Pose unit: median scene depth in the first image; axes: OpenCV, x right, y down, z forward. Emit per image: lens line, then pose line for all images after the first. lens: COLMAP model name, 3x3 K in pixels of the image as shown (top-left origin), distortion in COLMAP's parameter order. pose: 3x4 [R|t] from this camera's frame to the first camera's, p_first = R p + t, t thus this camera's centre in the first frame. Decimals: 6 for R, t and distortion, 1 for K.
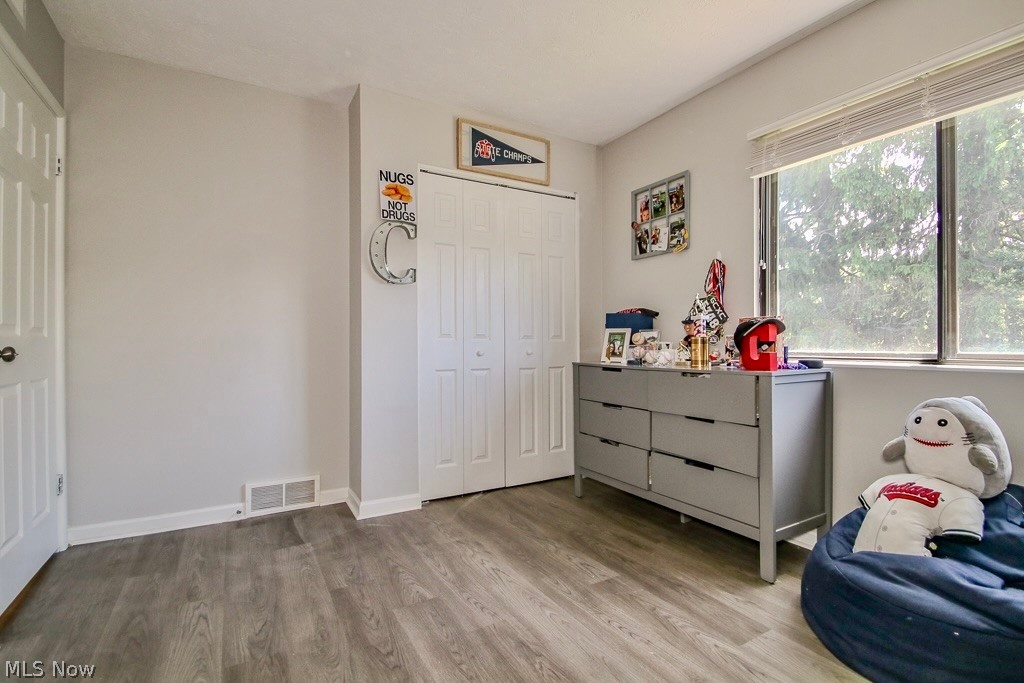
lens RADIAL K [[483.9, 0, 508.4], [0, 483.9, 342.2], [0, 0, 1]] dist [0.005835, -0.007730]
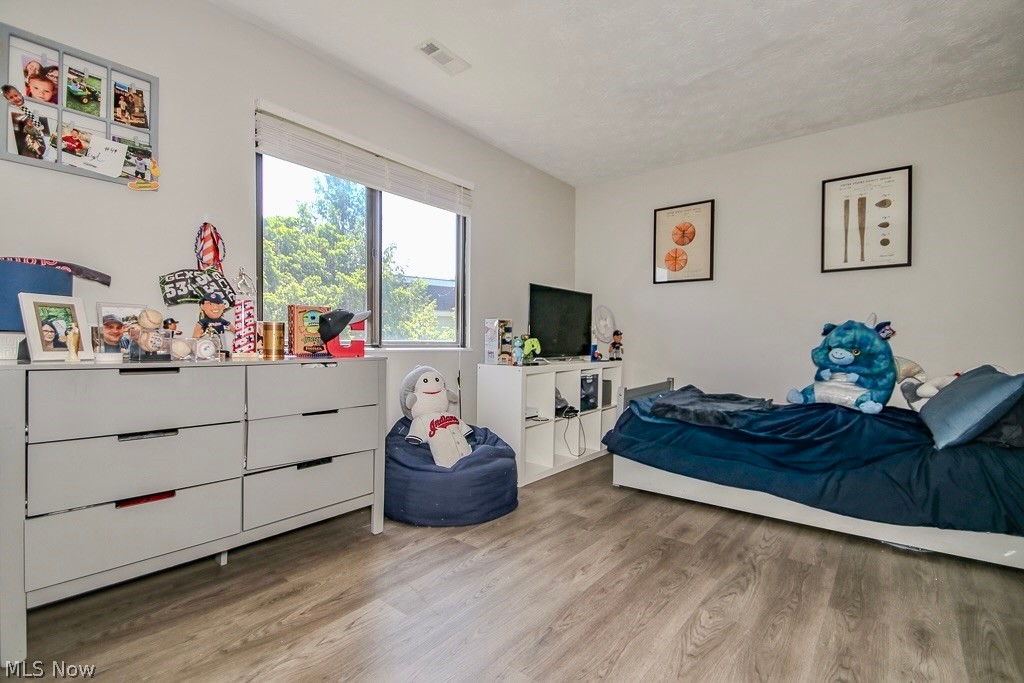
lens RADIAL K [[483.9, 0, 507.0], [0, 483.9, 344.4], [0, 0, 1]] dist [0.005835, -0.007730]
pose [[-0.379390, -0.006535, 0.925214, -0.542816], [-0.010819, 0.999938, 0.002627, 0.021368], [-0.925173, -0.009013, -0.379438, 0.938630]]
